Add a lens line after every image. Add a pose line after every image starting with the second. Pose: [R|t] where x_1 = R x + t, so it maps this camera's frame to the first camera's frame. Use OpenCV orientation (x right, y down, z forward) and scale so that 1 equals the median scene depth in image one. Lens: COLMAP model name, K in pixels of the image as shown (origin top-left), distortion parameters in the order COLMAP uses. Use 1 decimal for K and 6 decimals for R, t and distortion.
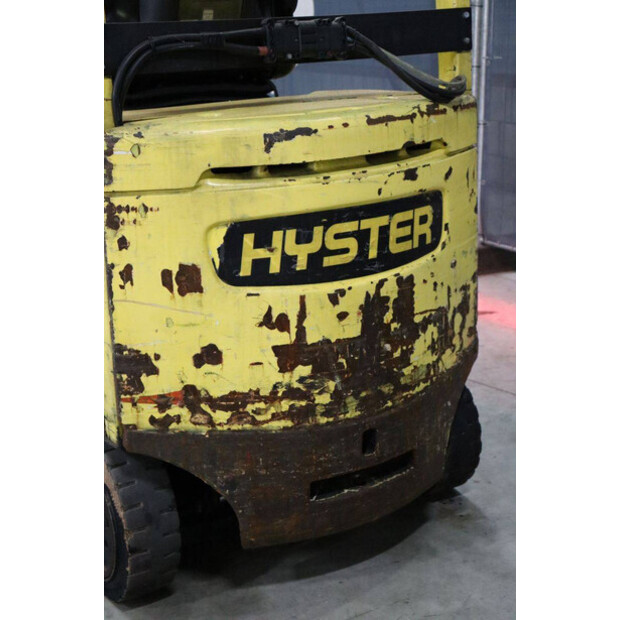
lens RADIAL K [[1069.3, 0, 310.0], [0, 1069.3, 310.0], [0, 0, 1]] dist [0.156157, 0.158390]
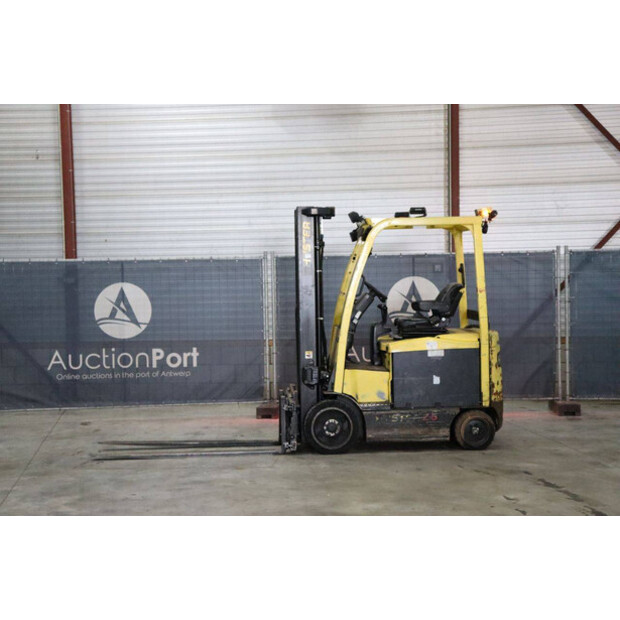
lens RADIAL K [[1069.3, 0, 310.0], [0, 1069.3, 310.0], [0, 0, 1]] dist [0.156157, 0.158390]
pose [[0.508070, -0.004405, 0.861305, -4.279681], [0.229102, 0.964654, -0.130210, 0.150414], [-0.830287, 0.263483, 0.491121, -0.628396]]
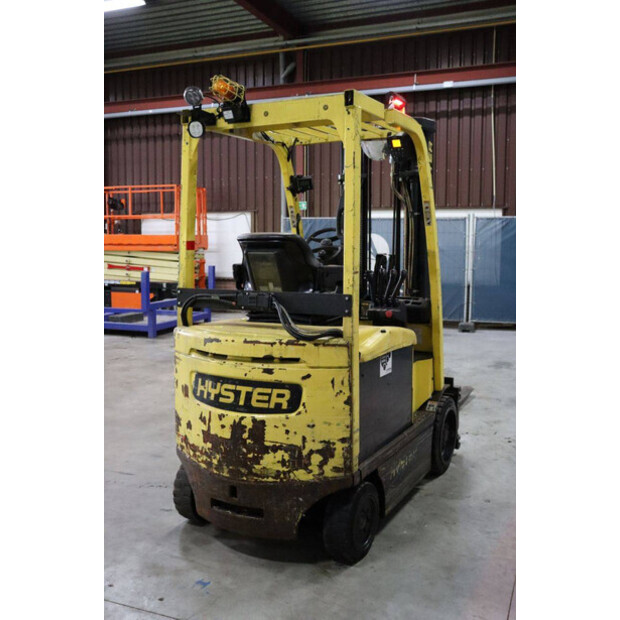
lens RADIAL K [[661.8, 0, 310.0], [0, 661.8, 310.0], [0, 0, 1]] dist [-0.100958, 0.273273]
pose [[0.477923, 0.130199, -0.868699, 1.231848], [-0.252381, 0.967608, 0.006173, -0.272880], [0.841364, 0.216292, 0.495302, 0.439278]]
